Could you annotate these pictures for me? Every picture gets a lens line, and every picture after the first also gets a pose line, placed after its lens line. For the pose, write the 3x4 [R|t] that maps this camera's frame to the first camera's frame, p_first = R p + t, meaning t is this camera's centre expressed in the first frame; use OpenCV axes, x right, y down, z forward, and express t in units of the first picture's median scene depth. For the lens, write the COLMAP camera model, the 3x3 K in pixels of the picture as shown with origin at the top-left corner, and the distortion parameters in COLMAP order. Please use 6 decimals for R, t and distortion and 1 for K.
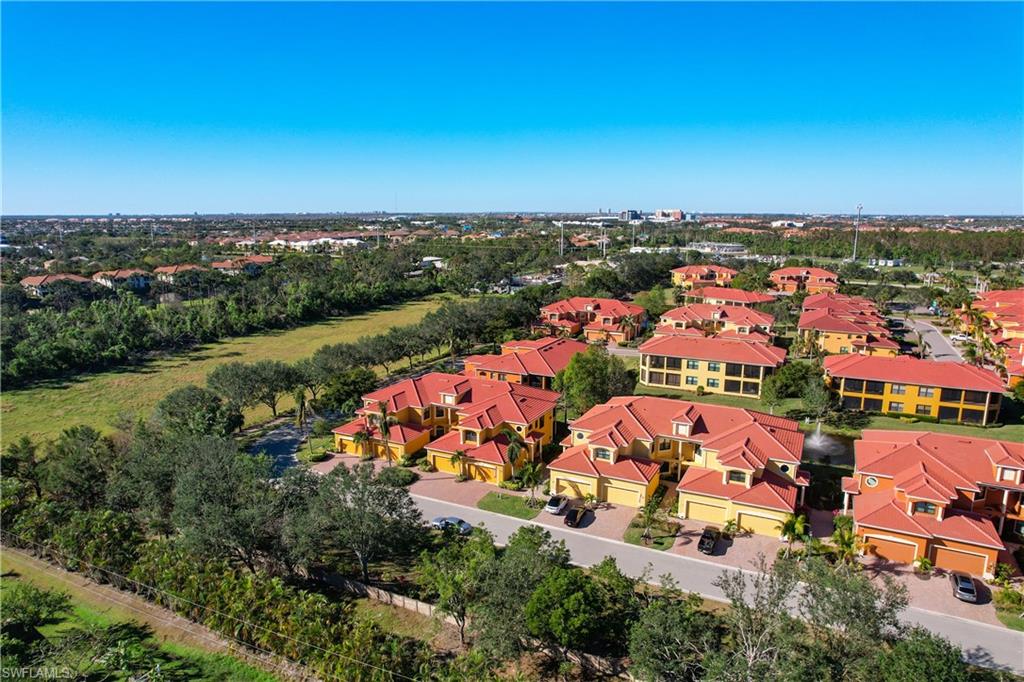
lens RADIAL K [[660.1, 0, 512.0], [0, 660.1, 341.0], [0, 0, 1]] dist [-0.069772, 0.066815]
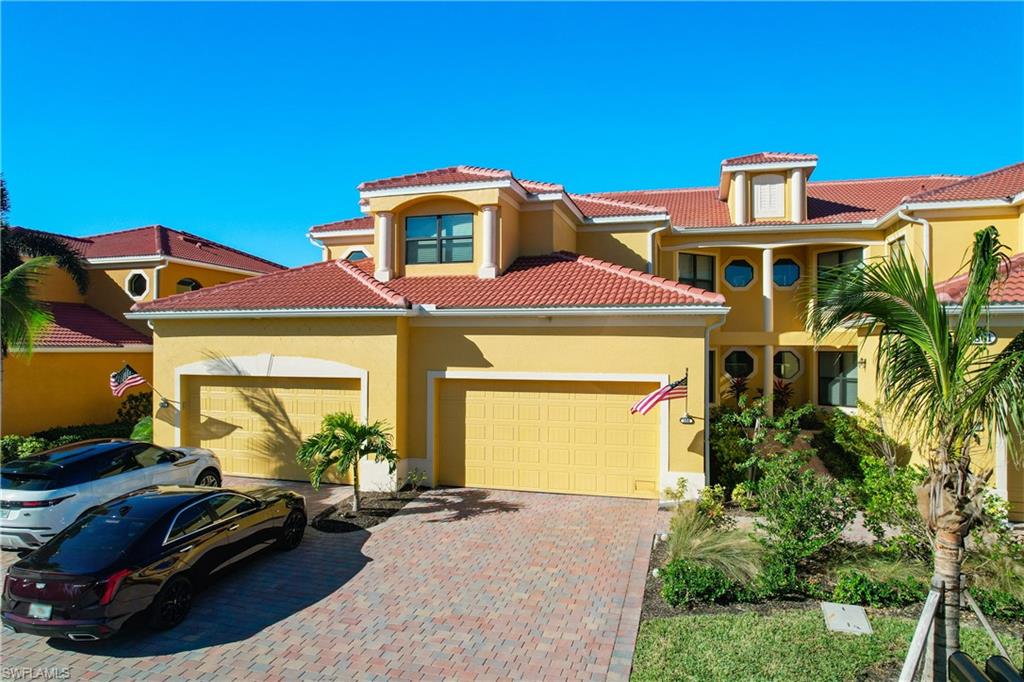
lens RADIAL K [[660.1, 0, 512.0], [0, 660.1, 341.0], [0, 0, 1]] dist [-0.069772, 0.066815]
pose [[0.982827, 0.008822, 0.184321, 0.101745], [0.029565, 0.978425, -0.204474, 0.196471], [-0.182148, 0.206412, 0.961362, 0.669561]]
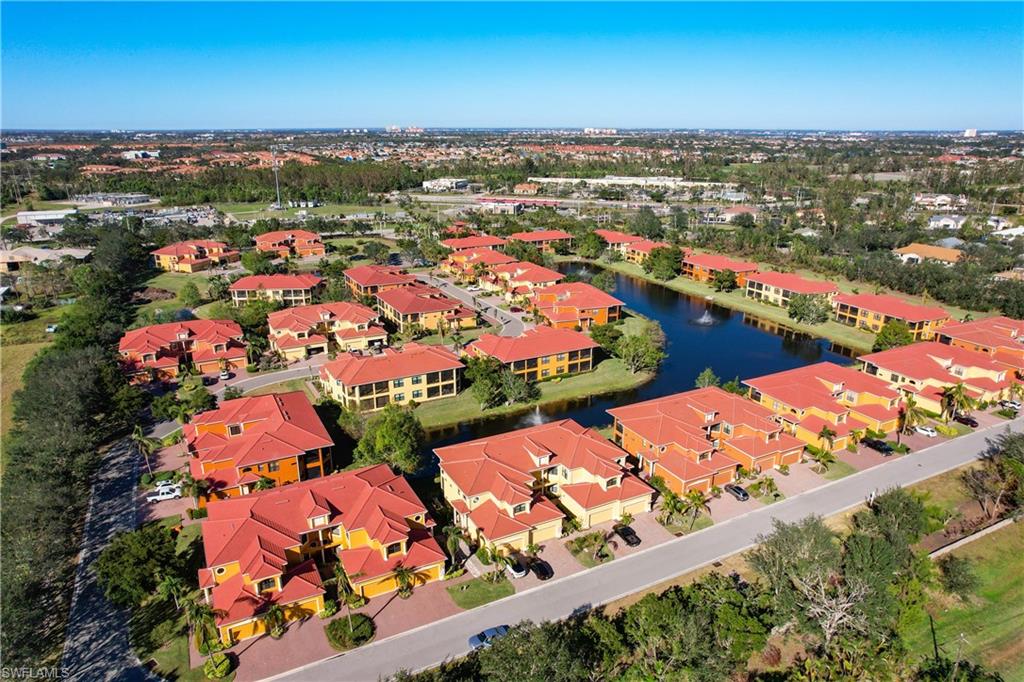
lens RADIAL K [[660.1, 0, 512.0], [0, 660.1, 341.0], [0, 0, 1]] dist [-0.069772, 0.066815]
pose [[0.591124, -0.251756, 0.766284, -0.558885], [0.157531, 0.967780, 0.196434, -0.280836], [-0.791048, 0.004596, 0.611737, 0.247894]]
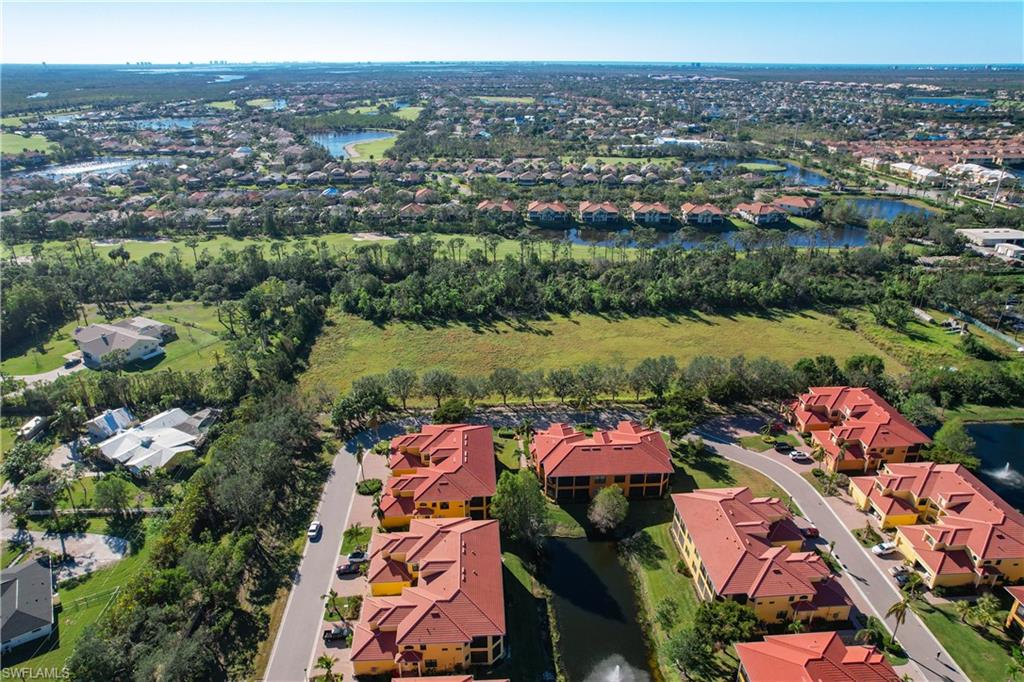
lens RADIAL K [[667.9, 0, 512.0], [0, 667.9, 341.0], [0, 0, 1]] dist [-0.077344, 0.065145]
pose [[0.499915, 0.345818, -0.794037, 1.036454], [-0.173987, 0.938233, 0.299078, -0.599494], [0.848418, -0.011362, 0.529204, 0.392089]]
